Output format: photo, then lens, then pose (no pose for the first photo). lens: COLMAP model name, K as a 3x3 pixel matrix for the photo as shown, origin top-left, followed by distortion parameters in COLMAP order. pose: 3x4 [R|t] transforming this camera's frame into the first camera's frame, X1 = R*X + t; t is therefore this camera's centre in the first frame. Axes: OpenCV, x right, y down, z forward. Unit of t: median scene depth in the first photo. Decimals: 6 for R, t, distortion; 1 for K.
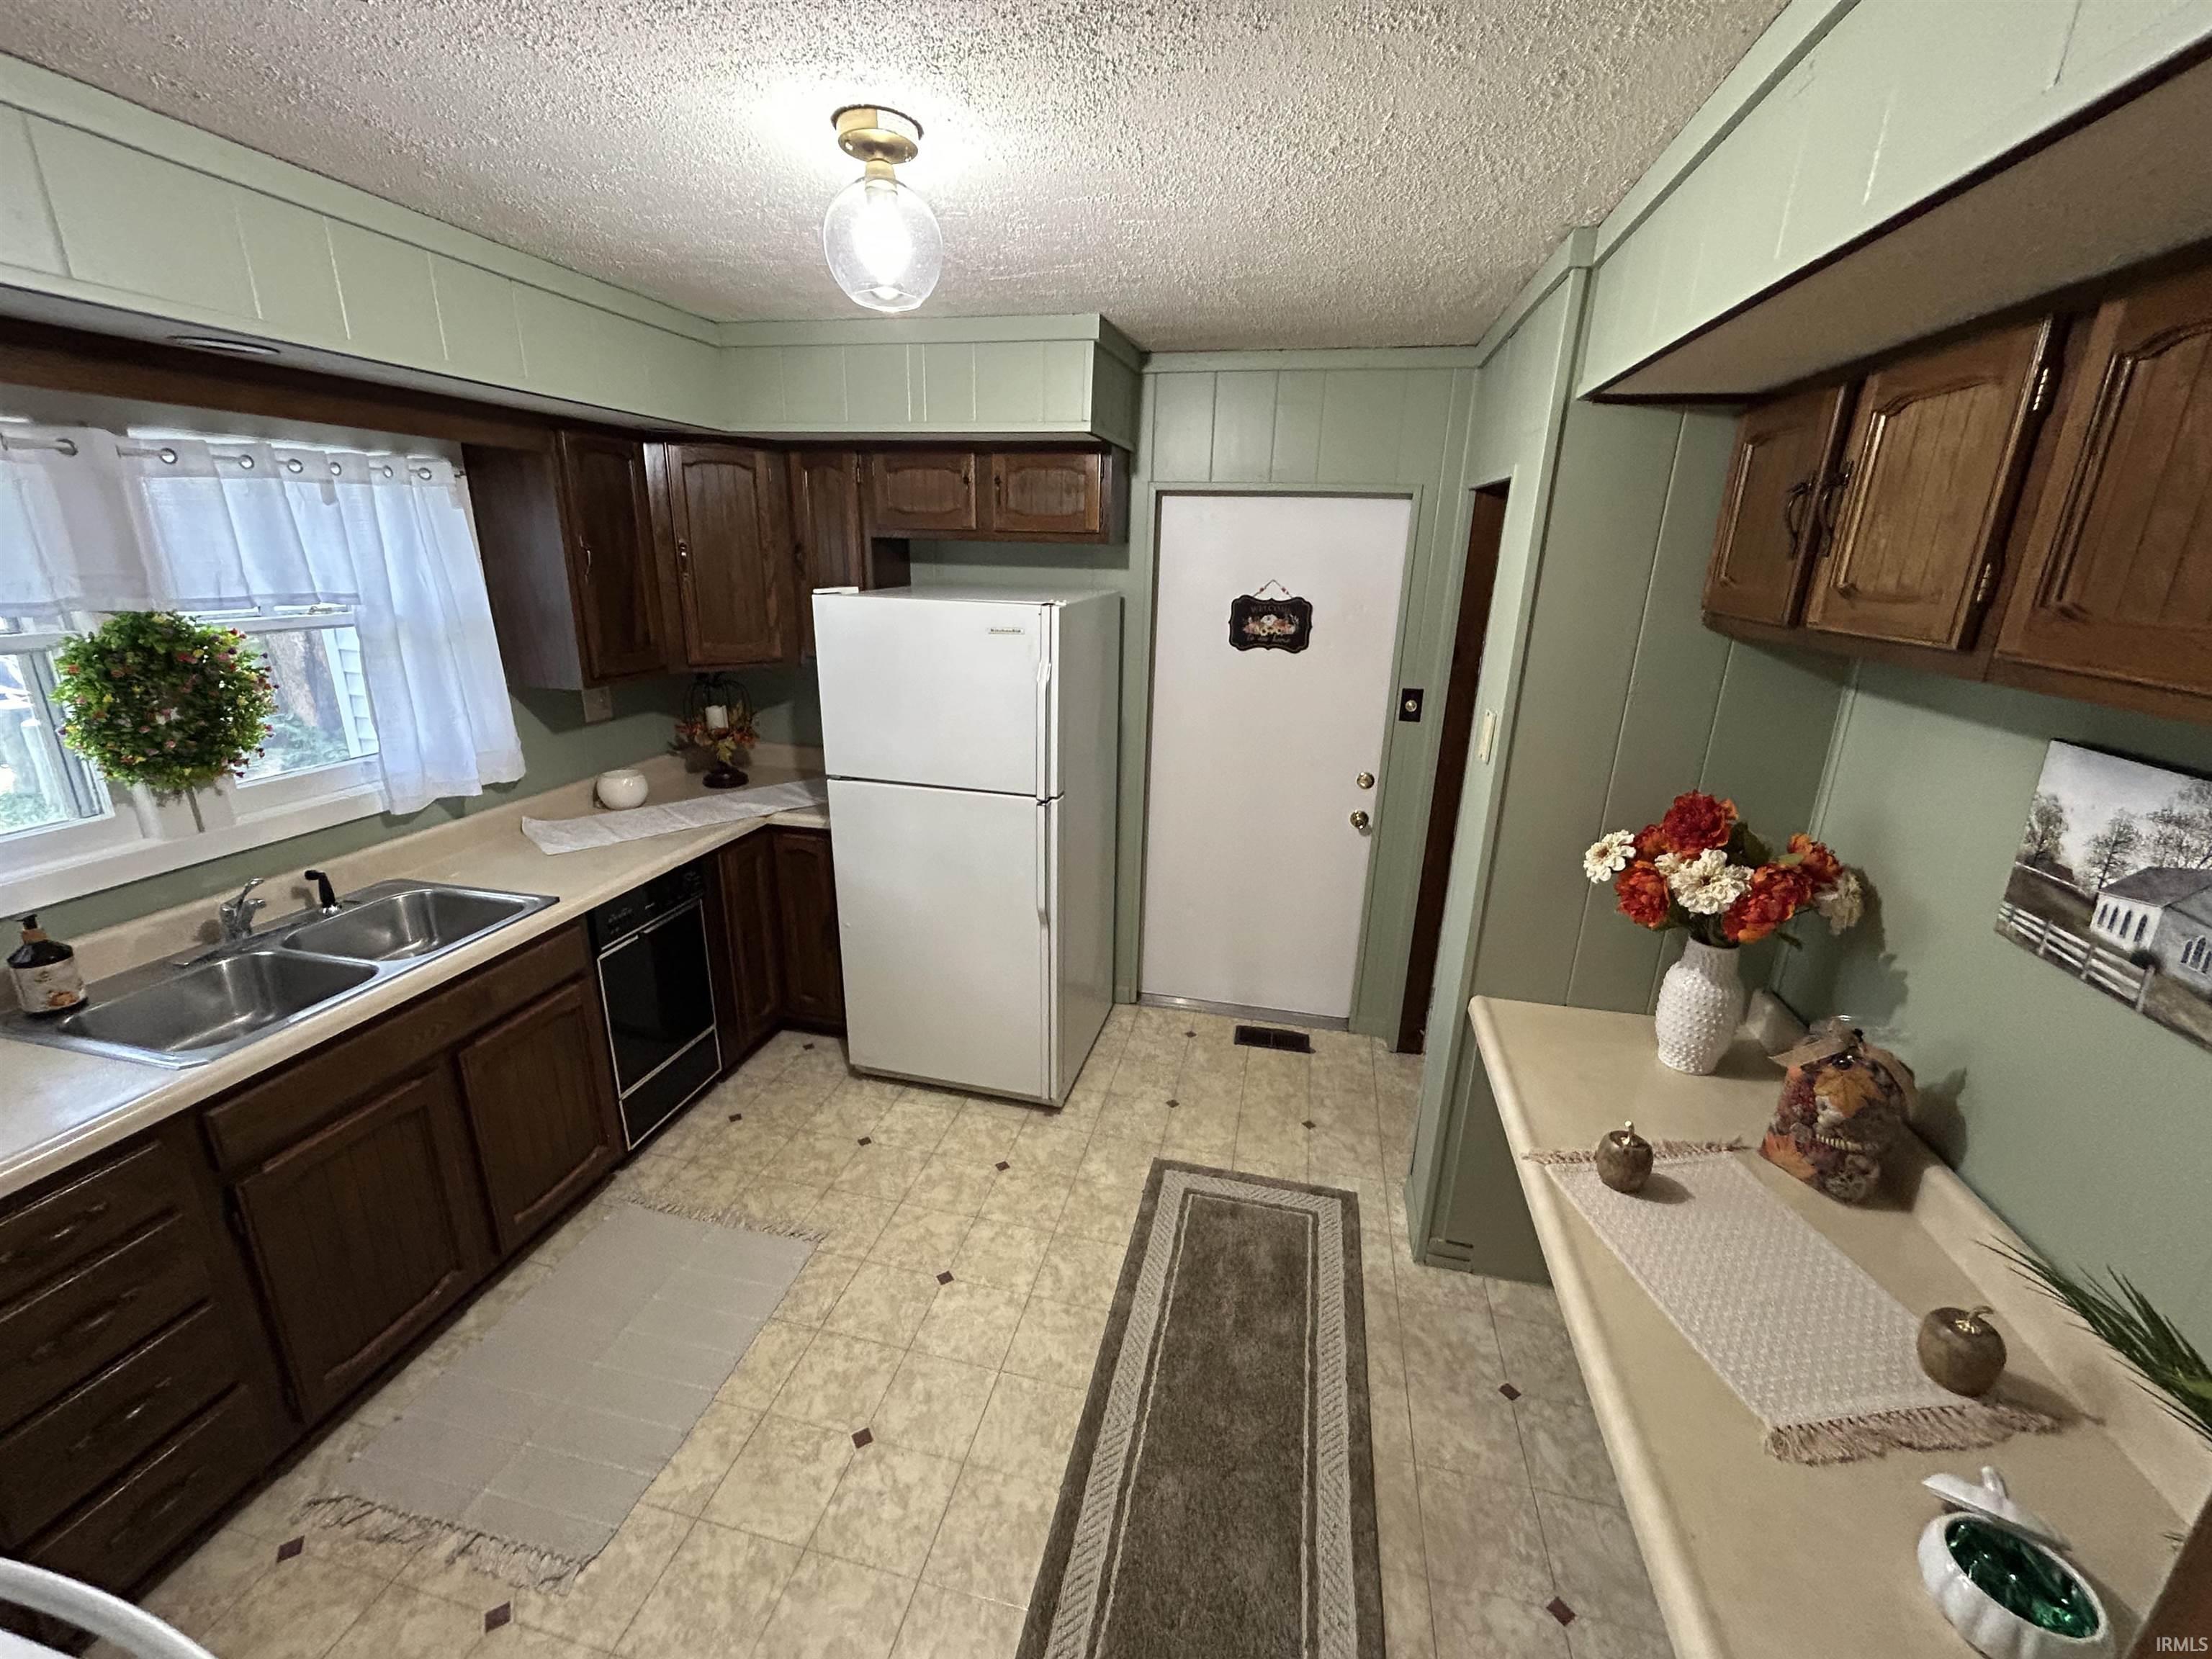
lens RADIAL K [[898.3, 0, 1109.2], [0, 898.3, 822.9], [0, 0, 1]] dist [0.001476, 0.000156]
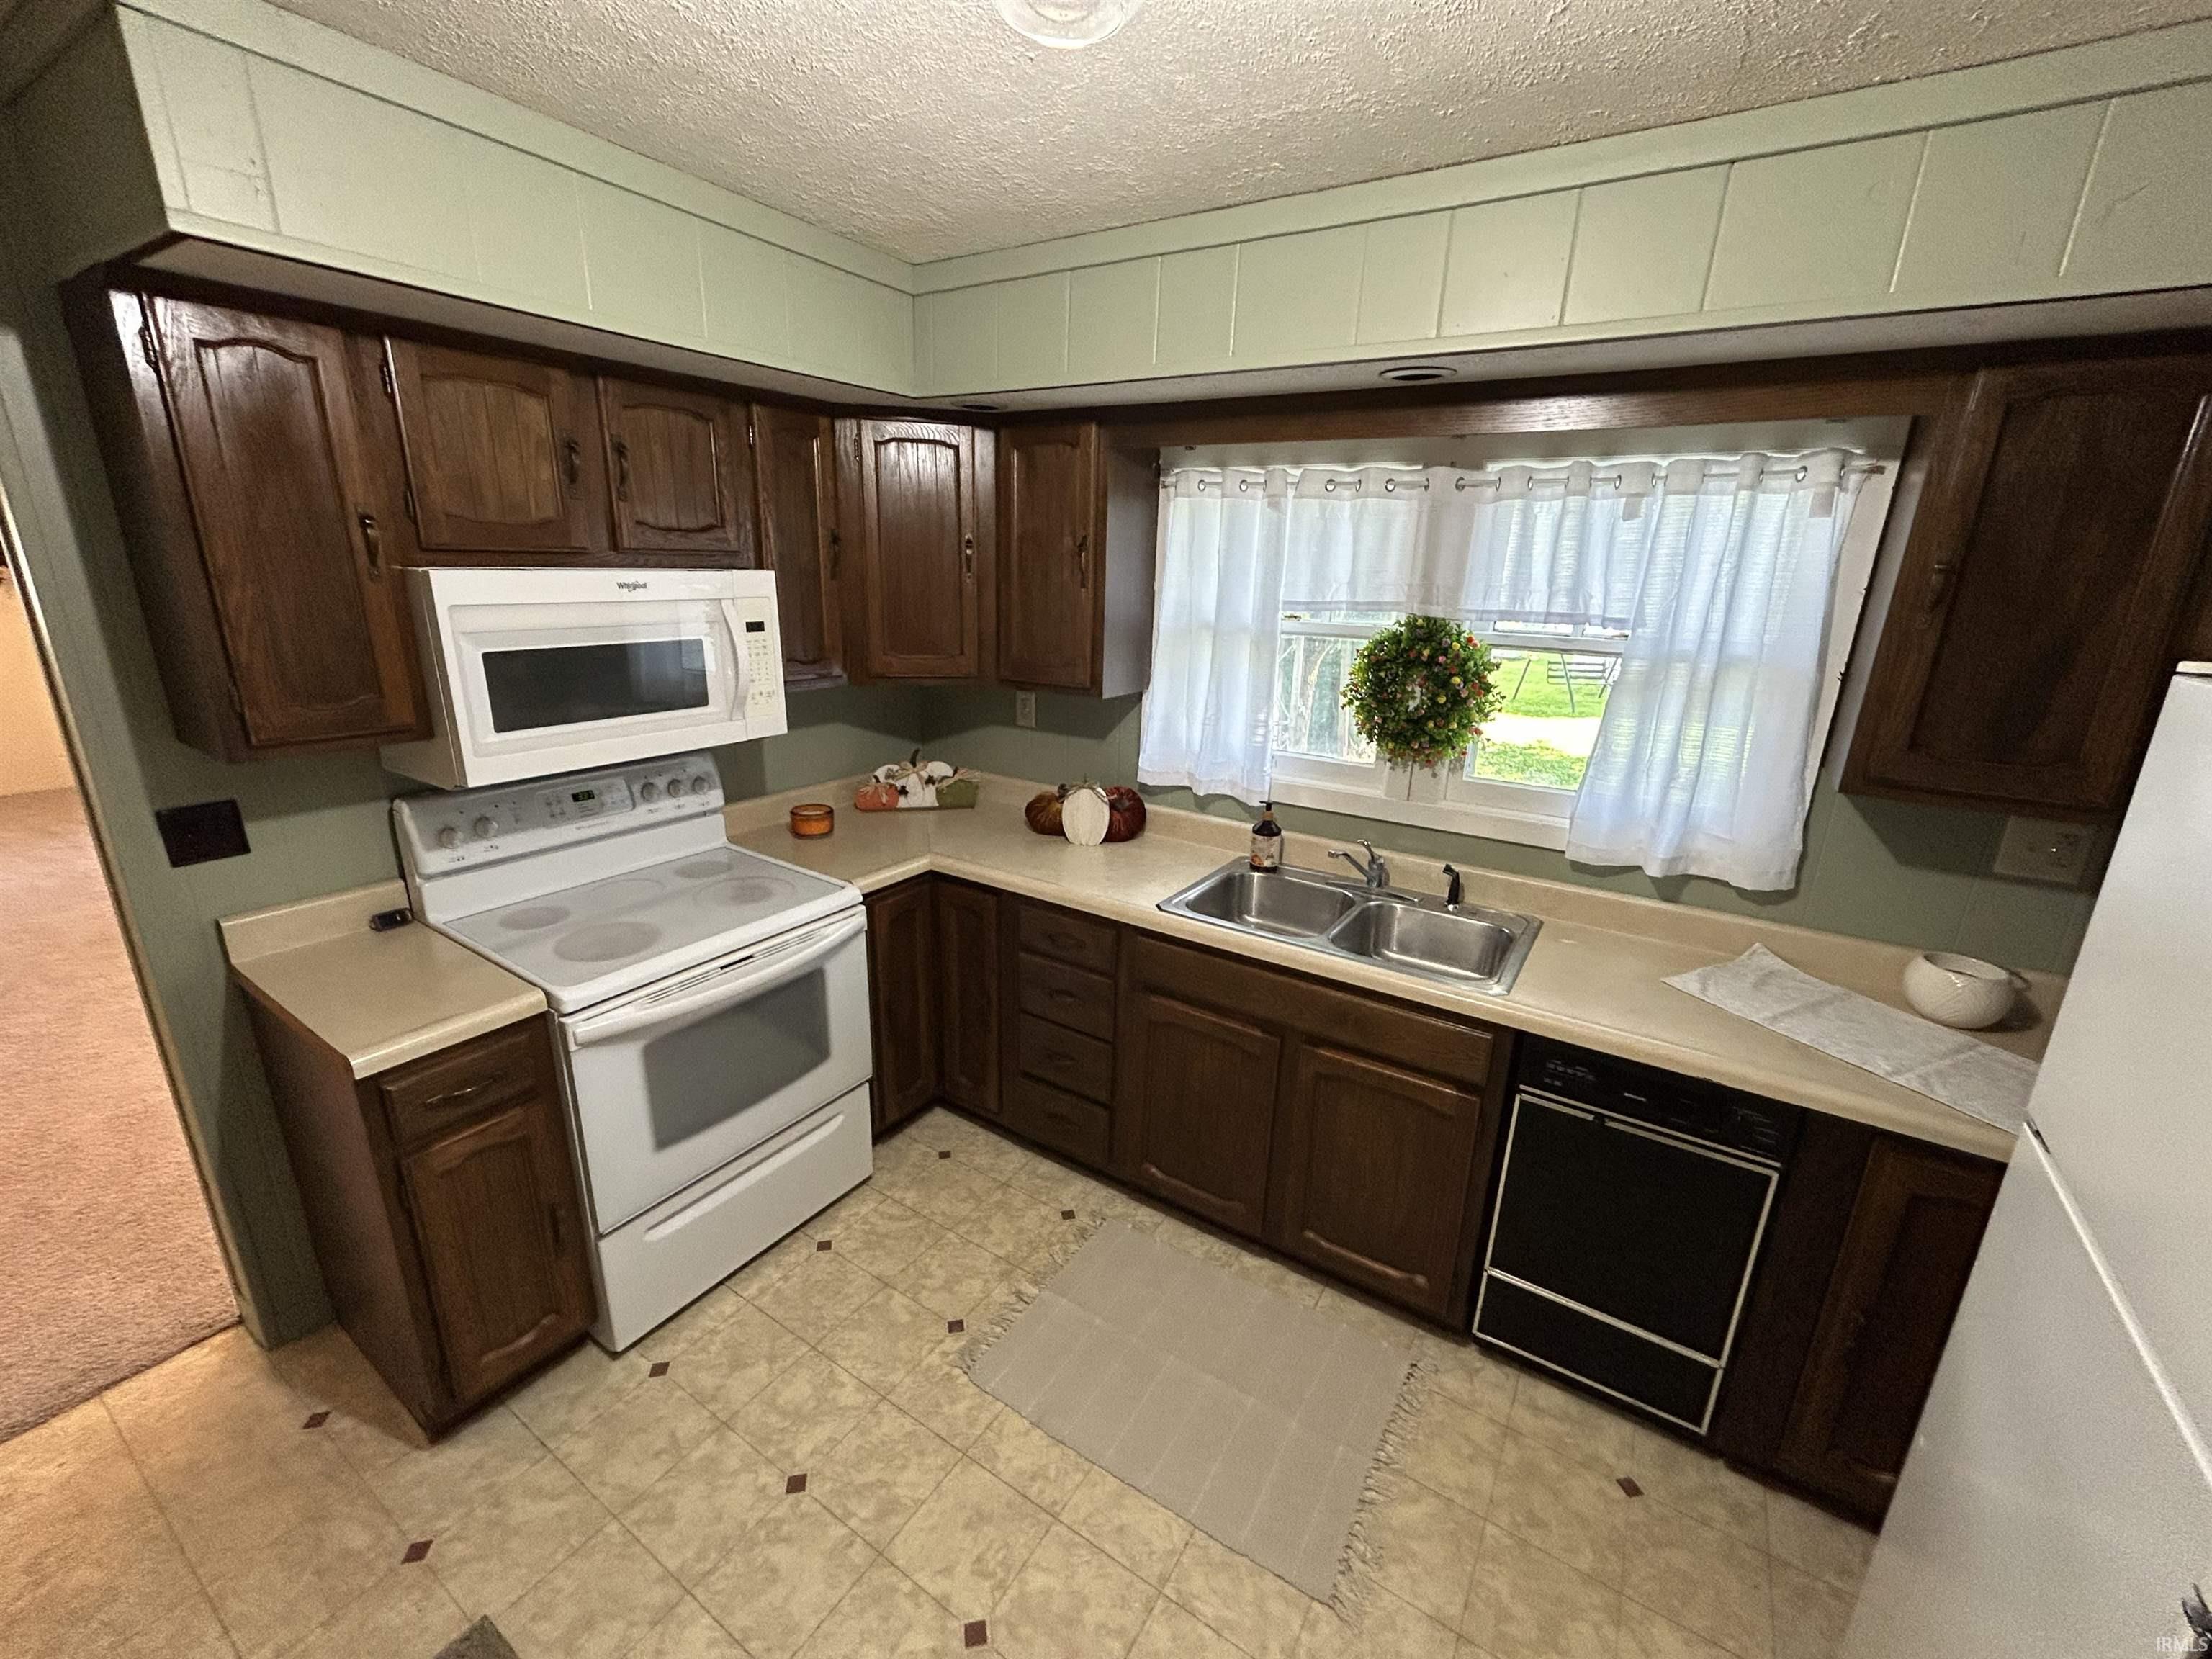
lens RADIAL K [[898.3, 0, 1110.5], [0, 898.3, 836.2], [0, 0, 1]] dist [0.001476, 0.000156]
pose [[-0.343230, 0.236091, -0.909095, 0.216367], [-0.314305, 0.883222, 0.348038, -0.227441], [0.885102, 0.405190, -0.228944, 0.892285]]
